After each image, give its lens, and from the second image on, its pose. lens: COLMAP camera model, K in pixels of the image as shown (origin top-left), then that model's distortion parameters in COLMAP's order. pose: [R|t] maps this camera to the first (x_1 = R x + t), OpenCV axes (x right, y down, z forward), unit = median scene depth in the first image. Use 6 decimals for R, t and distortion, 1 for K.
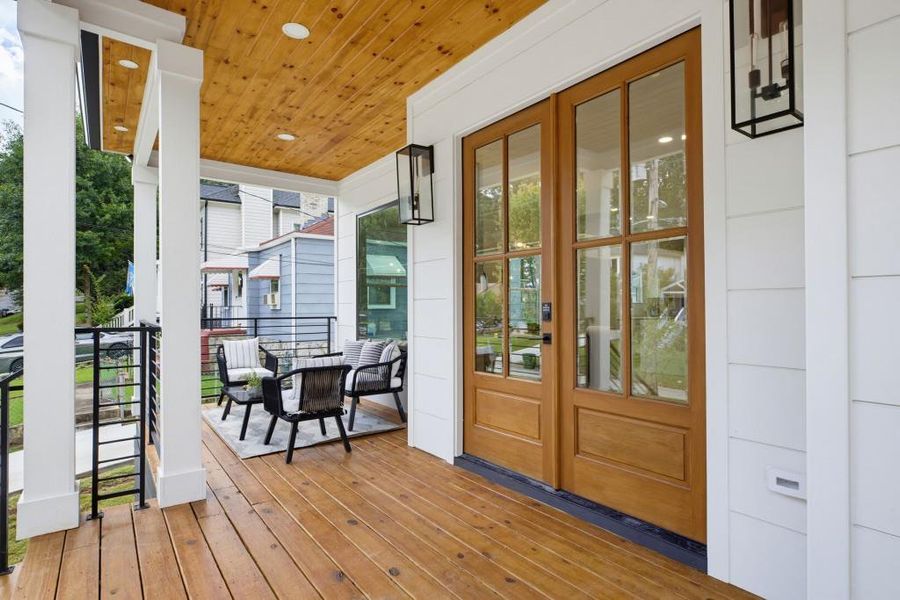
lens RADIAL K [[519.6, 0, 447.3], [0, 519.6, 299.4], [0, 0, 1]] dist [0.002457, 0.001512]
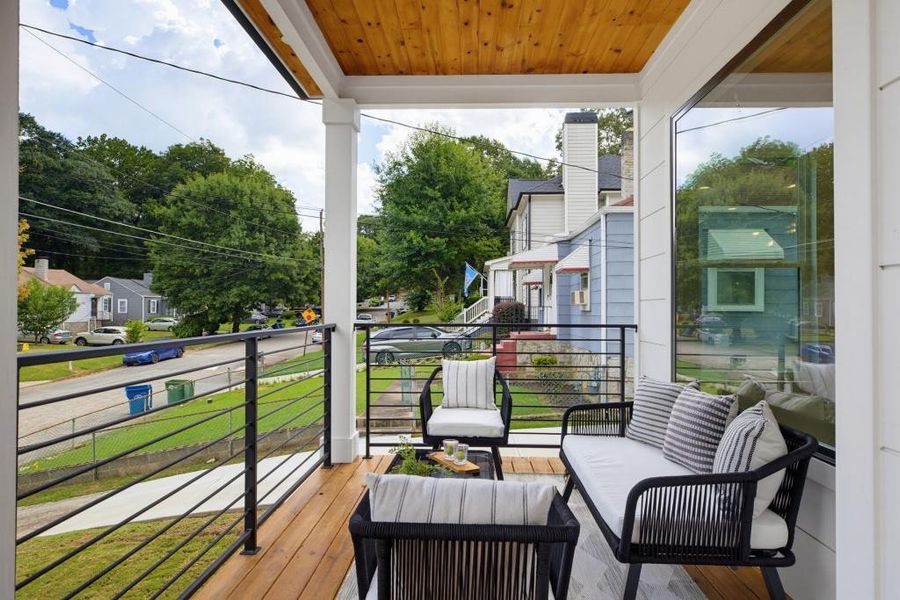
lens RADIAL K [[519.6, 0, 447.3], [0, 519.6, 299.4], [0, 0, 1]] dist [0.002457, 0.001512]
pose [[0.799123, -0.003369, -0.601157, -0.030333], [0.001681, 0.999993, -0.003369, 0.005472], [0.601165, 0.001681, 0.799123, 0.294902]]
